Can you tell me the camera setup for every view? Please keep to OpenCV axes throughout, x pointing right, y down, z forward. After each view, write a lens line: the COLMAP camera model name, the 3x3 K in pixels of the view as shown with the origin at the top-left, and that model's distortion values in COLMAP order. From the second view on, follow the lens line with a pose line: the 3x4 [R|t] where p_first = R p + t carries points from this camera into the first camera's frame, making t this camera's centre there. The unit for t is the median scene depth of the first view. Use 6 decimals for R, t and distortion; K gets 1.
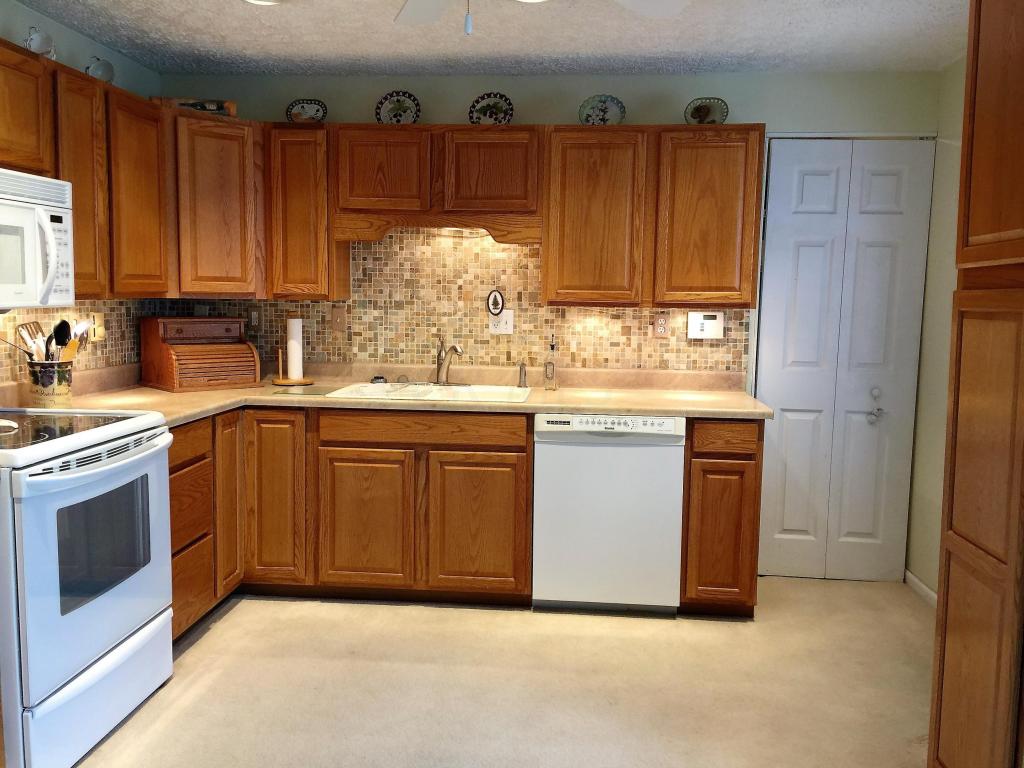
lens RADIAL K [[875.8, 0, 508.1], [0, 875.8, 378.3], [0, 0, 1]] dist [0.078843, -0.103884]
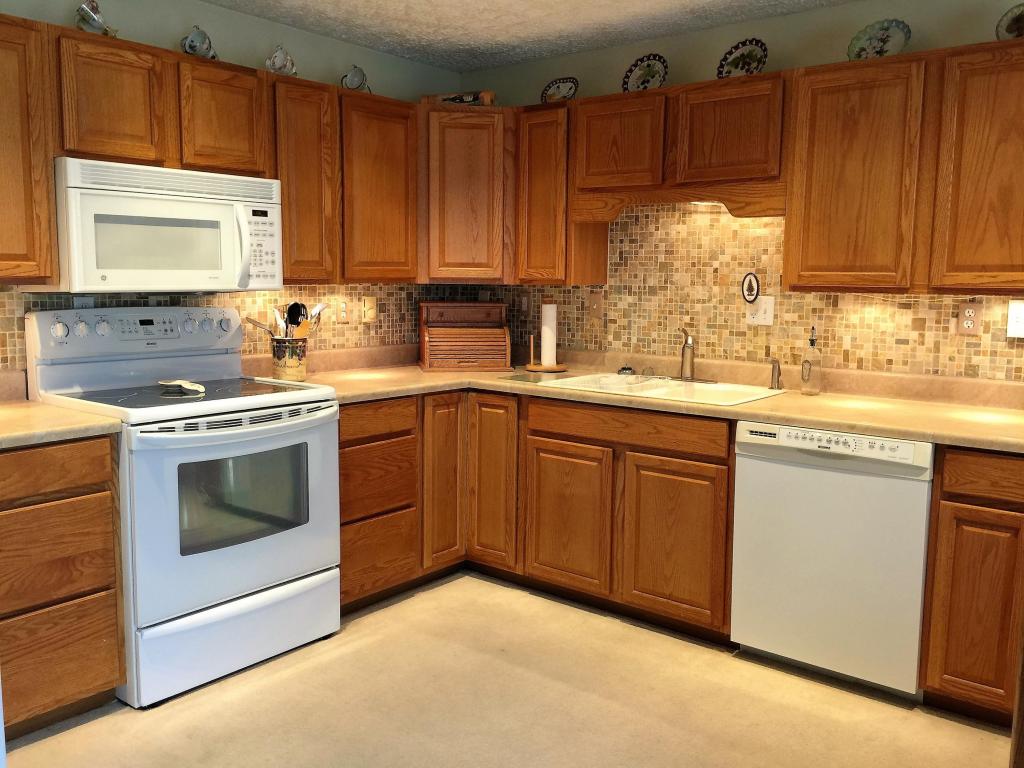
lens RADIAL K [[875.8, 0, 504.3], [0, 875.8, 375.8], [0, 0, 1]] dist [0.078843, -0.103884]
pose [[0.827798, 0.057385, -0.558084, 0.296563], [-0.052162, 0.998319, 0.025282, -0.010994], [0.558597, 0.008182, 0.829399, 0.172926]]
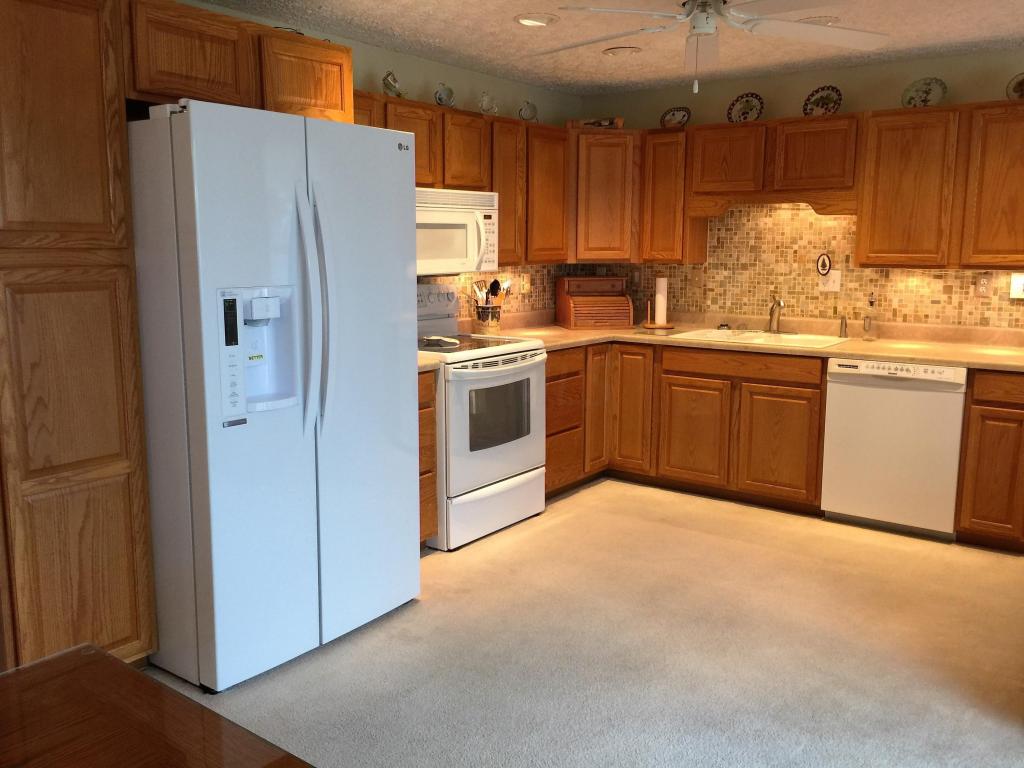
lens RADIAL K [[875.8, 0, 502.3], [0, 875.8, 375.6], [0, 0, 1]] dist [0.078843, -0.103884]
pose [[0.849216, 0.065317, -0.523990, 0.275209], [-0.039182, 0.997379, 0.060825, 0.007849], [0.526589, -0.031123, 0.849550, -0.262938]]
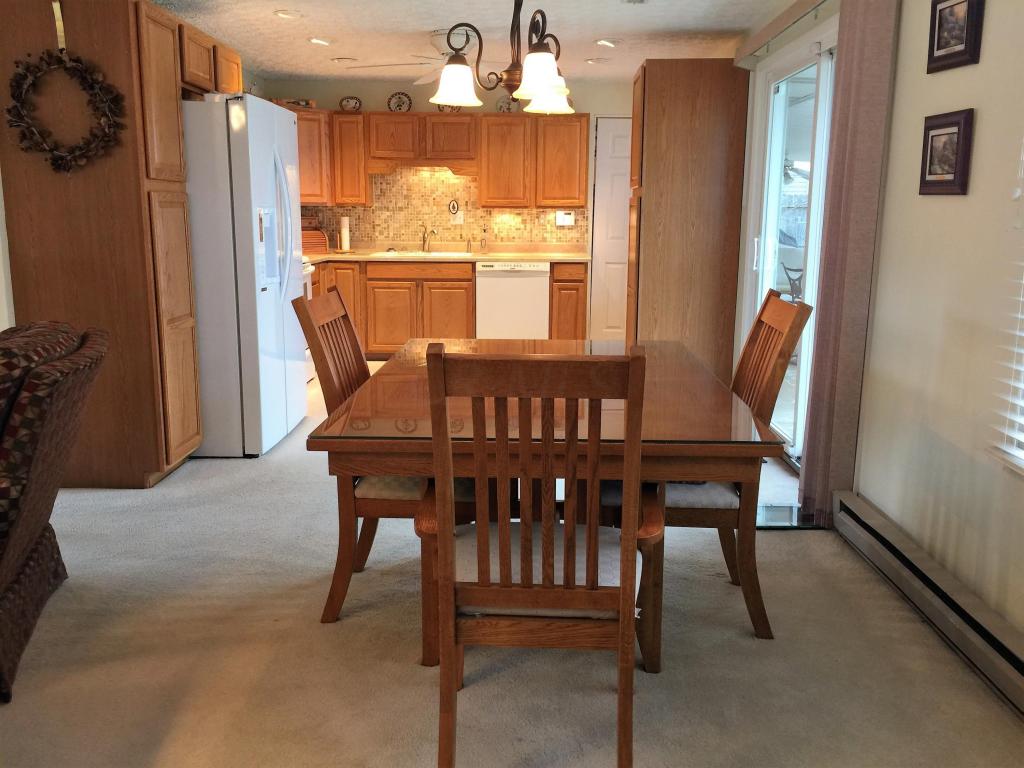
lens RADIAL K [[875.8, 0, 504.7], [0, 875.8, 366.6], [0, 0, 1]] dist [0.078843, -0.103884]
pose [[0.997911, -0.021077, 0.061063, -0.030053], [0.015986, 0.996447, 0.082695, 0.108321], [-0.062589, -0.081546, 0.994702, -0.972073]]
